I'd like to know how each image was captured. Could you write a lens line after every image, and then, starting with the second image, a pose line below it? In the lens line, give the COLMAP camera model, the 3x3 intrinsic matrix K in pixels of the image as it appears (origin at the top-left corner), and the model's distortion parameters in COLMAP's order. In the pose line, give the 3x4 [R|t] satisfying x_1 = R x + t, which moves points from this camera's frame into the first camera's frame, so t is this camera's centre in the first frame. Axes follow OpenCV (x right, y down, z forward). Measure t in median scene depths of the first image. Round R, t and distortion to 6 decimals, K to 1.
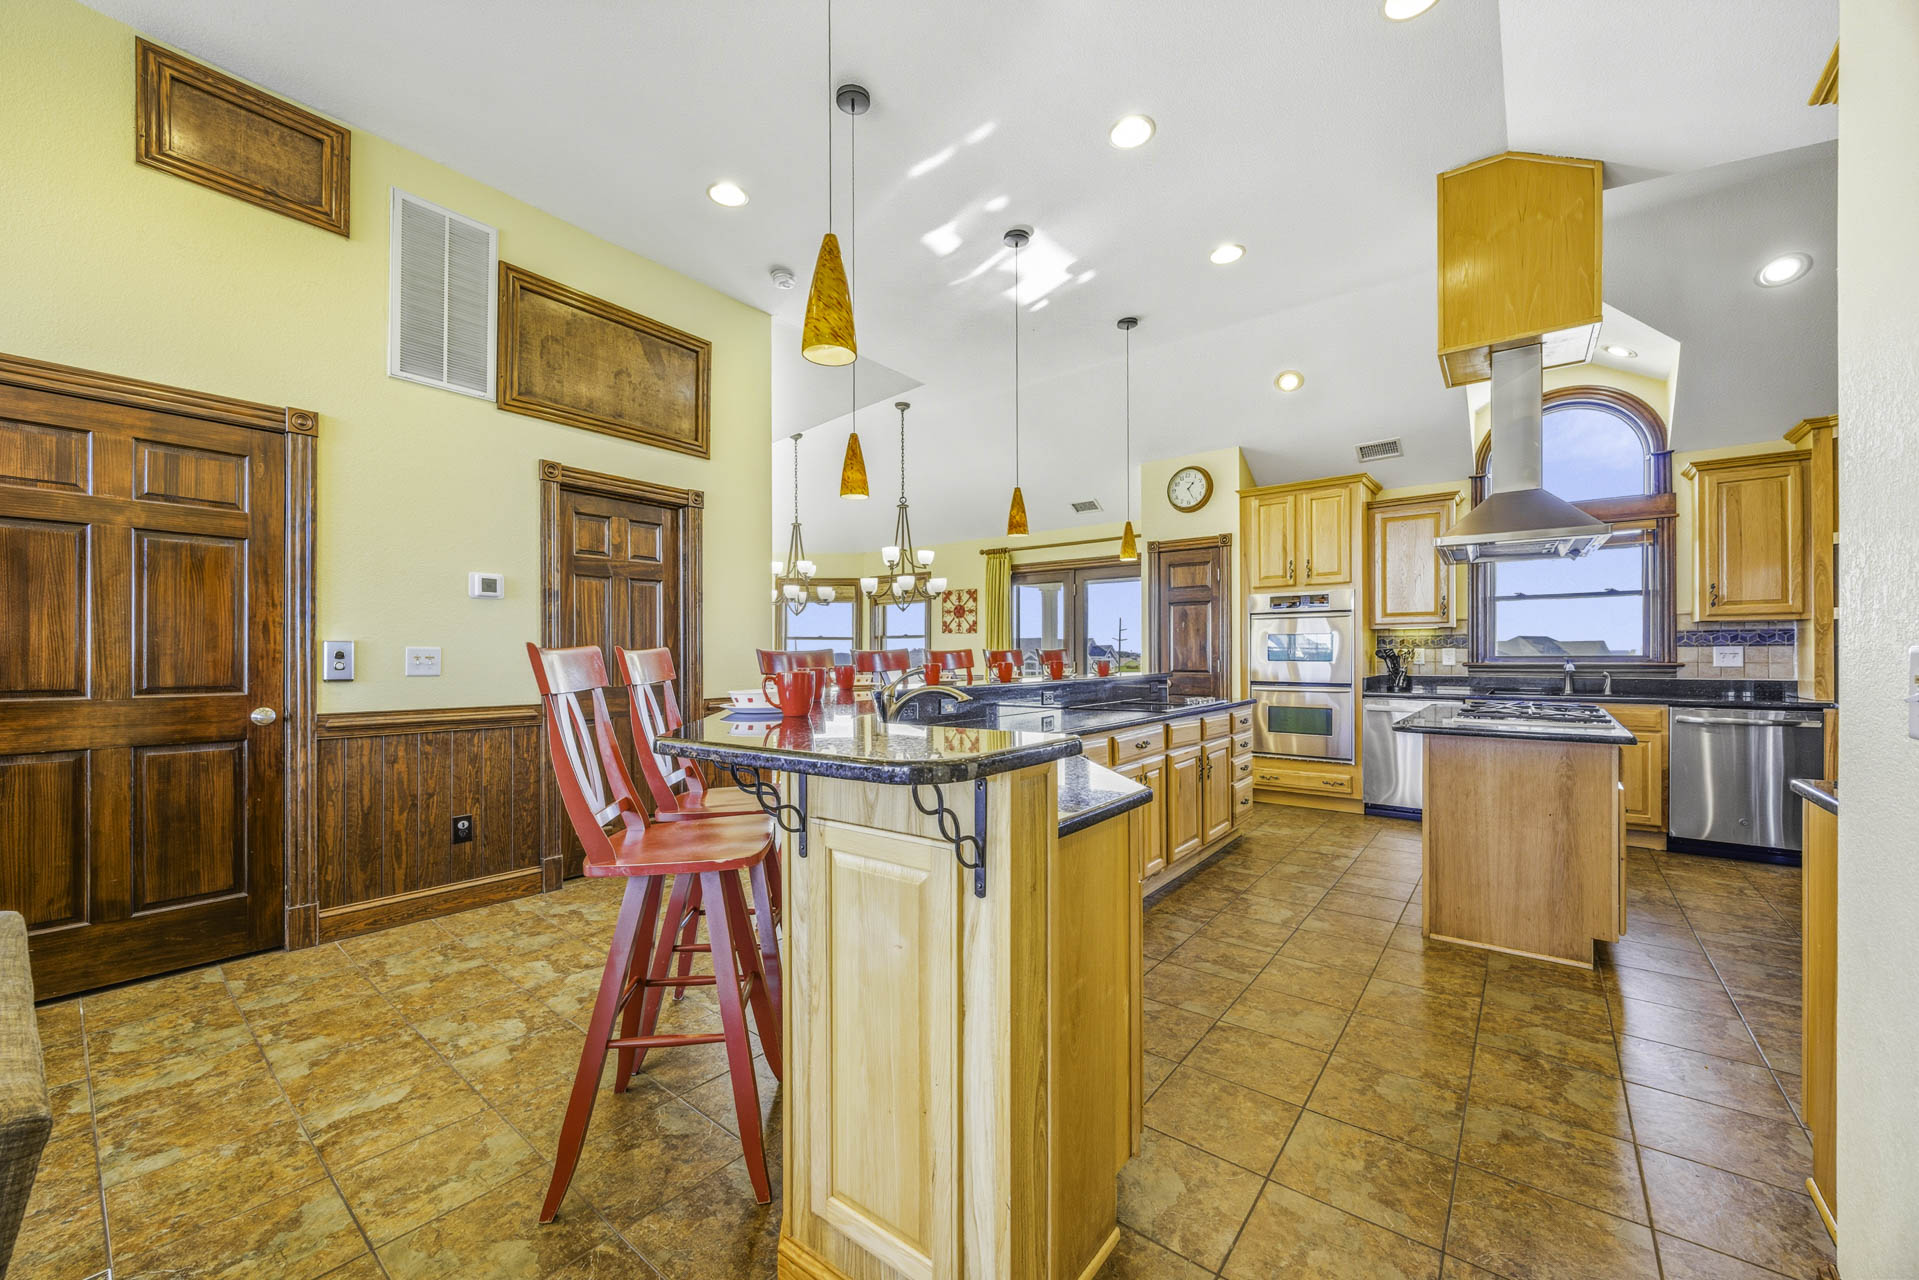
lens RADIAL K [[733.7, 0, 951.9], [0, 733.7, 658.0], [0, 0, 1]] dist [-0.003988, 0.000399]
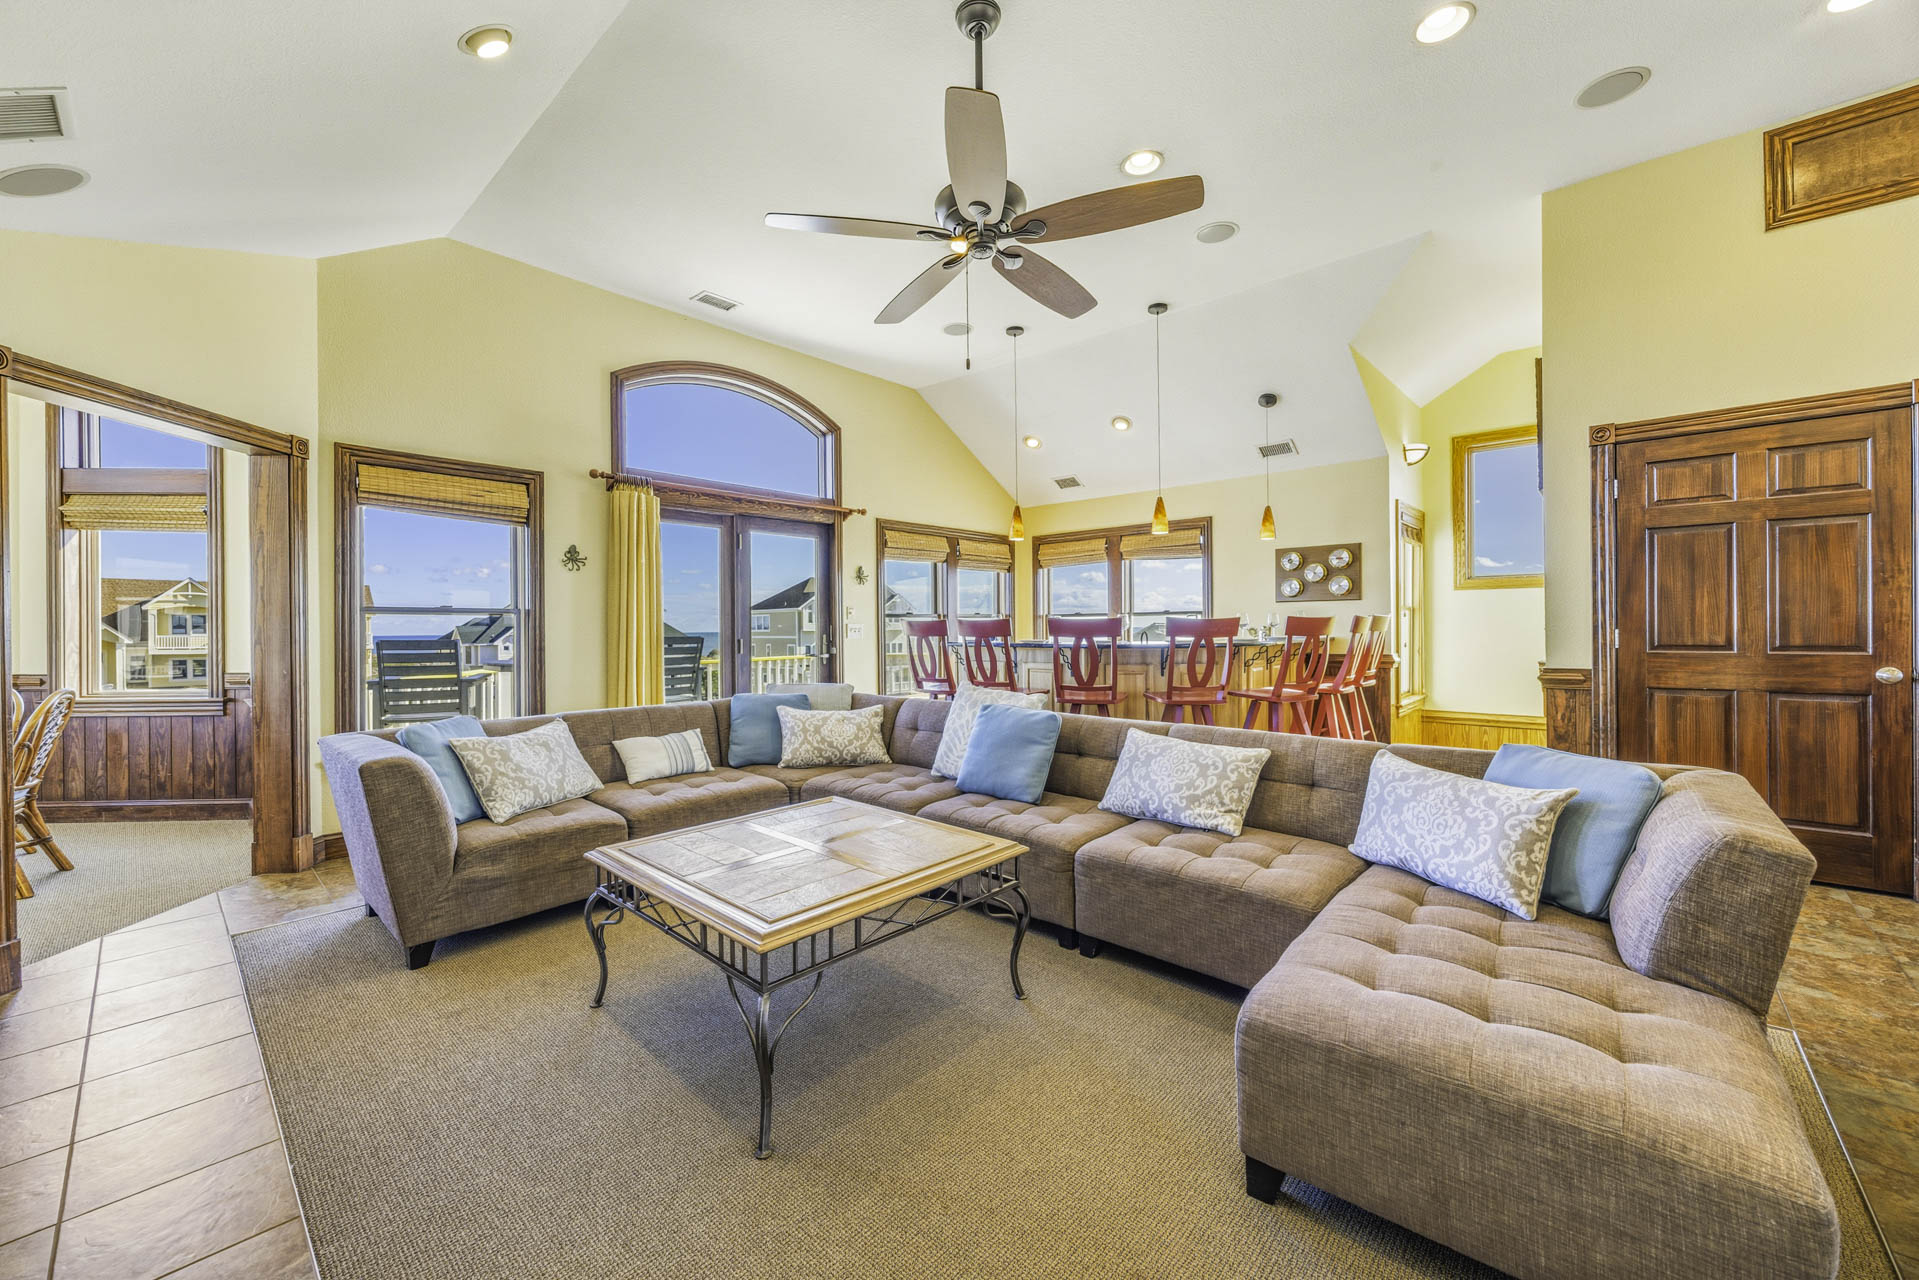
lens RADIAL K [[733.7, 0, 957.7], [0, 733.7, 626.6], [0, 0, 1]] dist [-0.003988, 0.000399]
pose [[-0.065017, 0.001077, -0.997884, 0.133195], [0.008416, 0.999964, 0.000531, -0.002565], [0.997849, -0.008364, -0.065023, -0.180436]]
